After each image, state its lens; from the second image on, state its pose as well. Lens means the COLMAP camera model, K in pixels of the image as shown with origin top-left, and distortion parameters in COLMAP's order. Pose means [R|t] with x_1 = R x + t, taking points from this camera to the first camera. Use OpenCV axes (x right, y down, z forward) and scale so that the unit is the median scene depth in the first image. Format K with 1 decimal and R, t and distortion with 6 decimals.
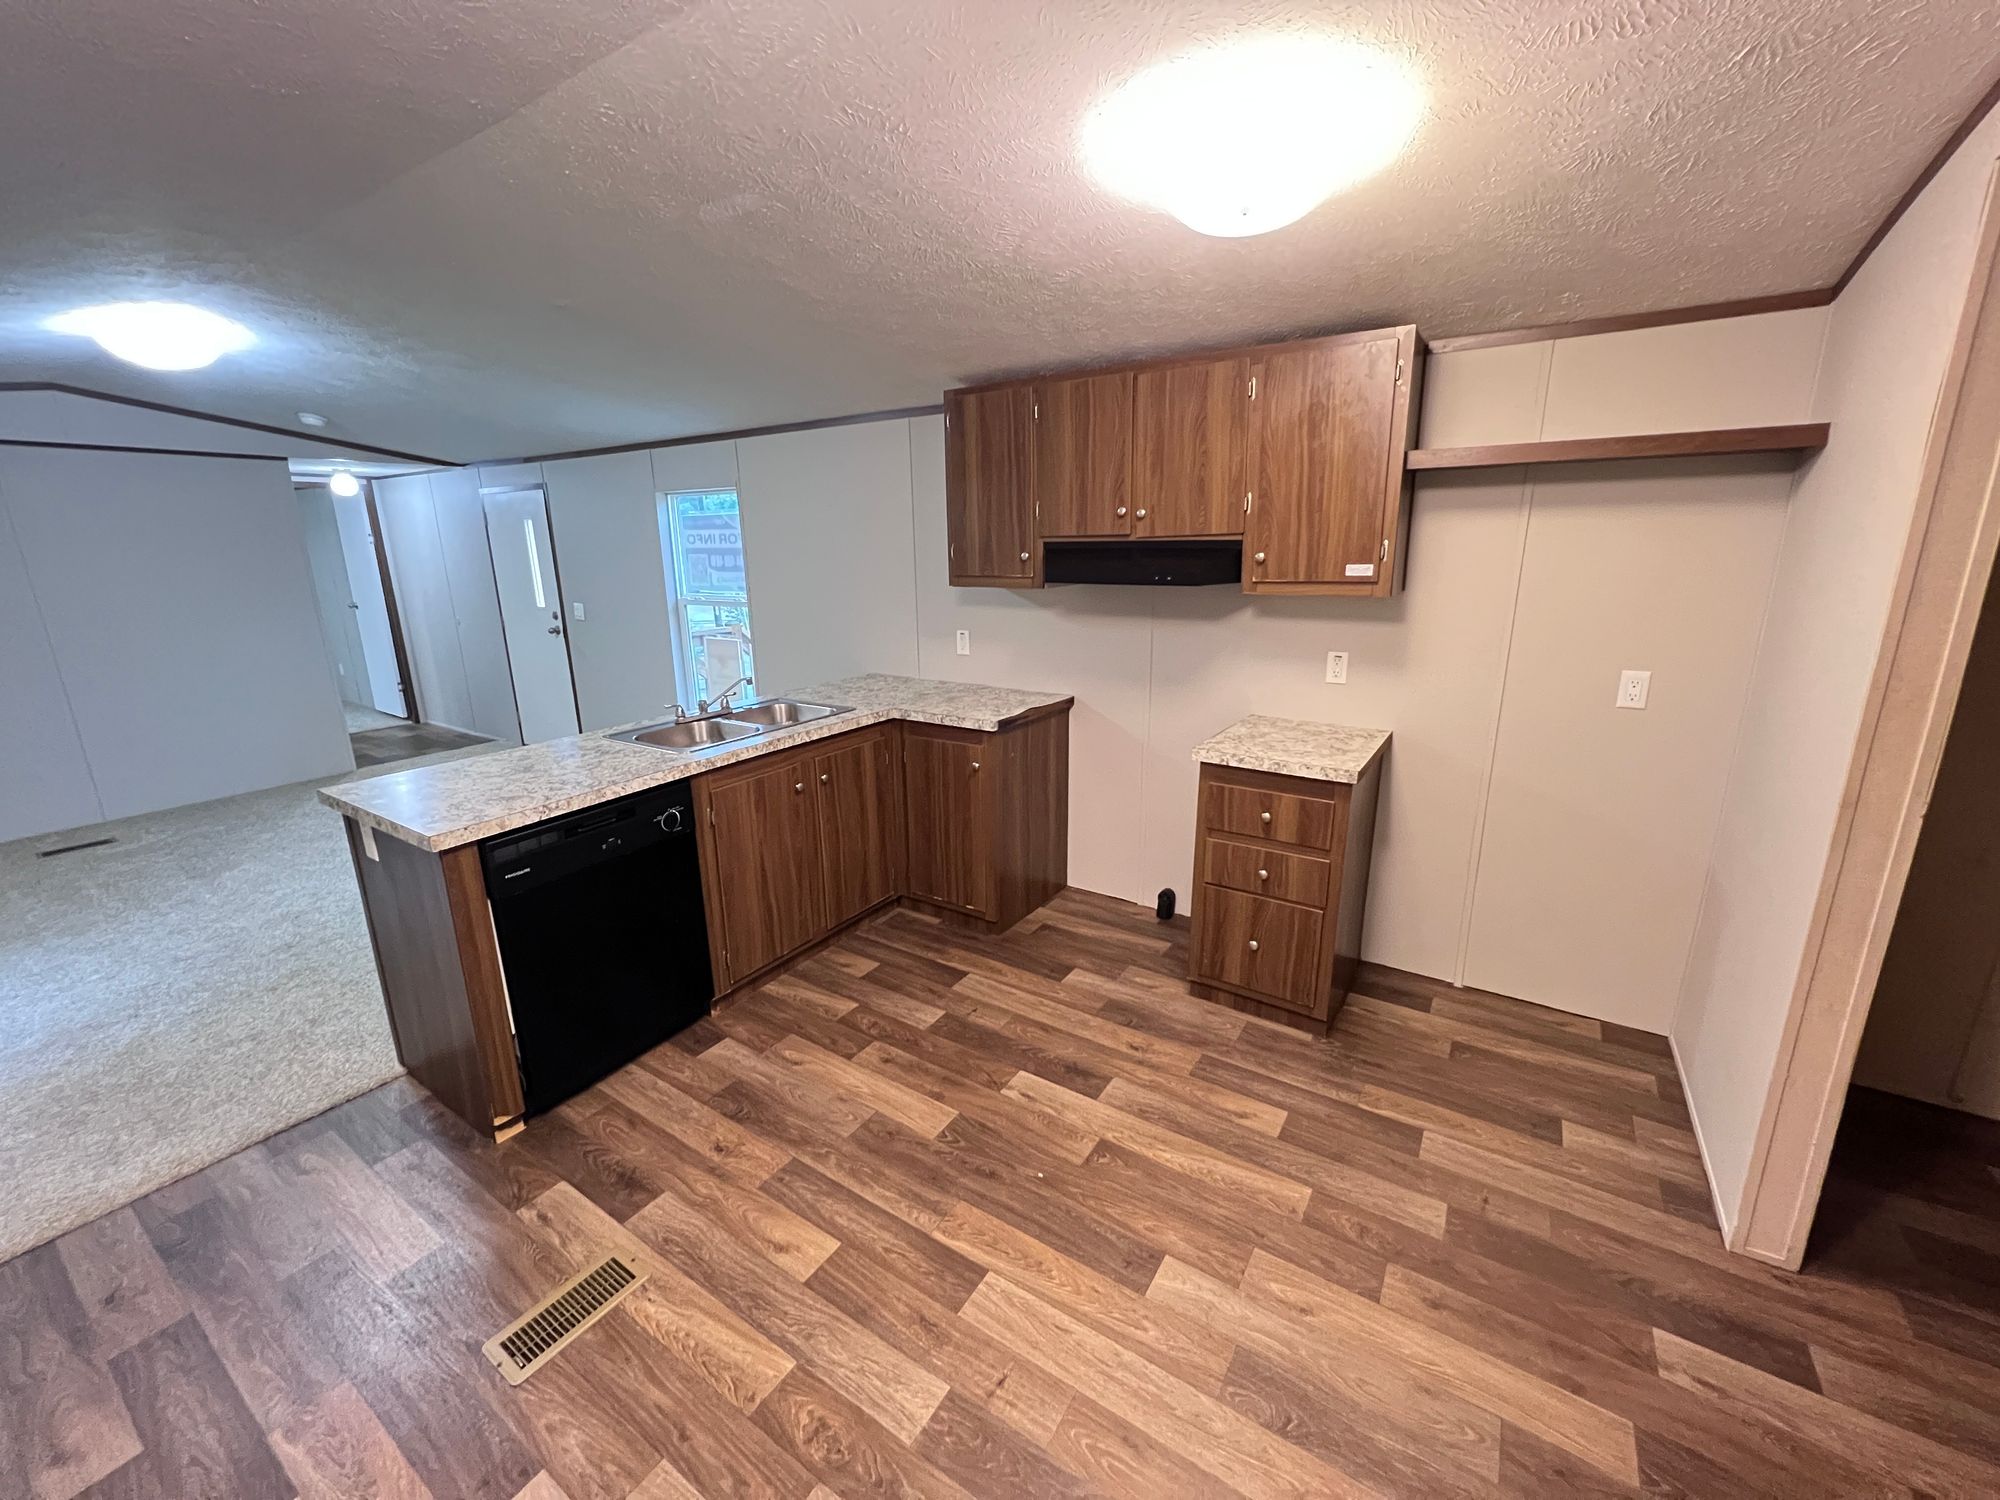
lens RADIAL K [[794.6, 0, 1005.2], [0, 794.6, 744.9], [0, 0, 1]] dist [-0.003165, 0.000665]
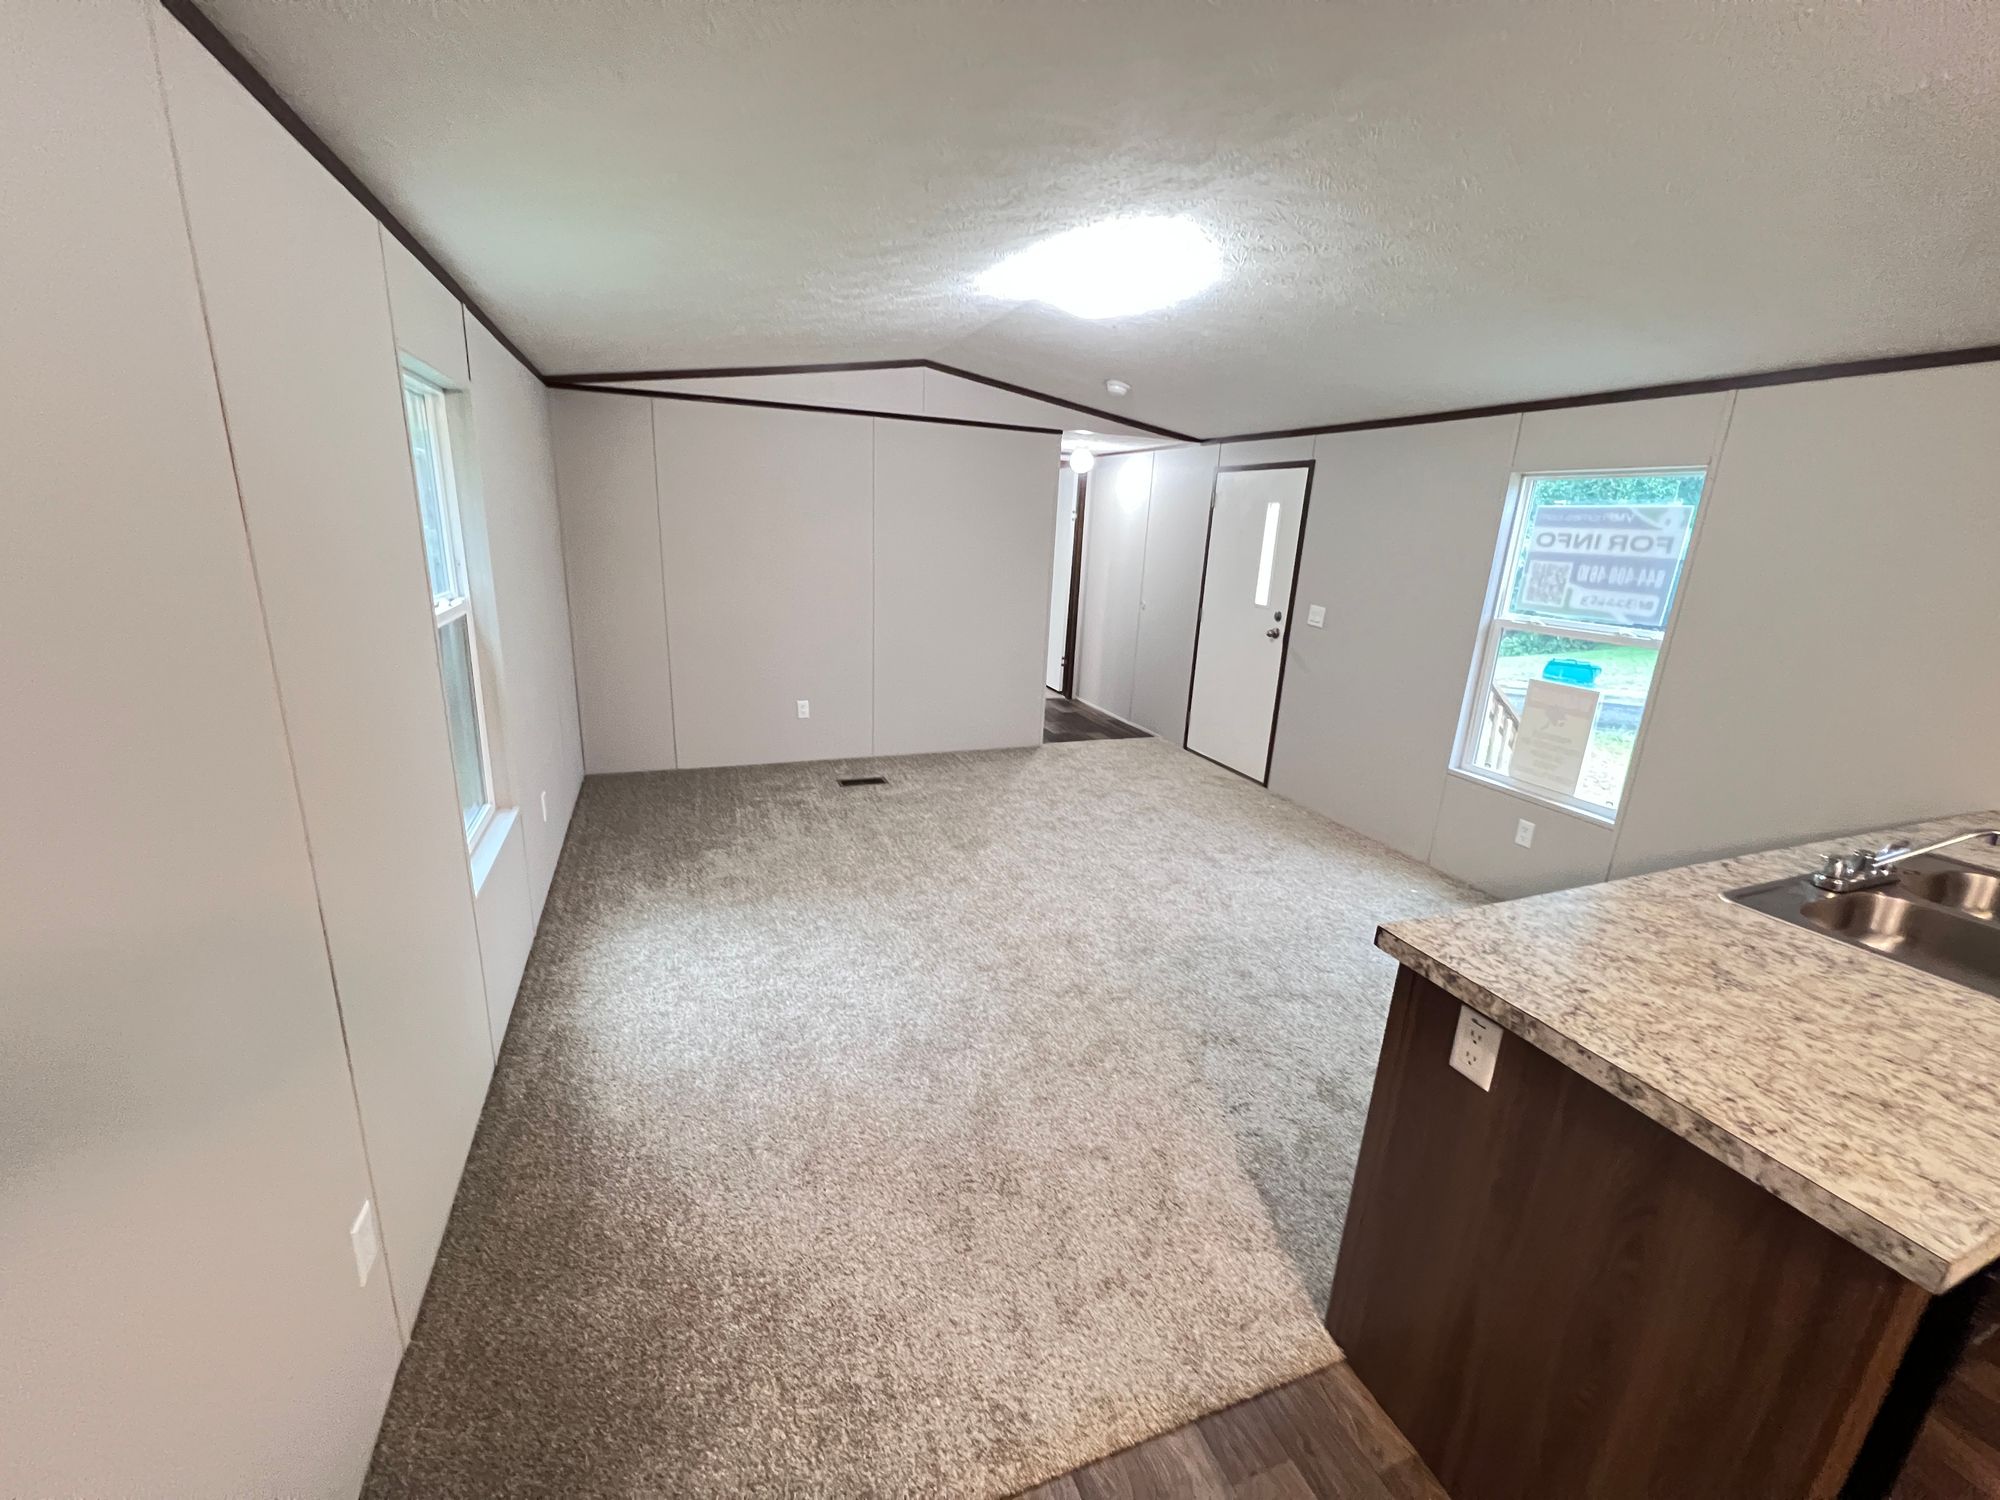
lens RADIAL K [[794.6, 0, 992.3], [0, 794.6, 745.6], [0, 0, 1]] dist [-0.003165, 0.000665]
pose [[0.814433, 0.205616, -0.542606, -0.384810], [-0.200121, 0.977271, 0.069955, -0.029966], [0.544657, 0.051613, 0.837069, 0.148219]]
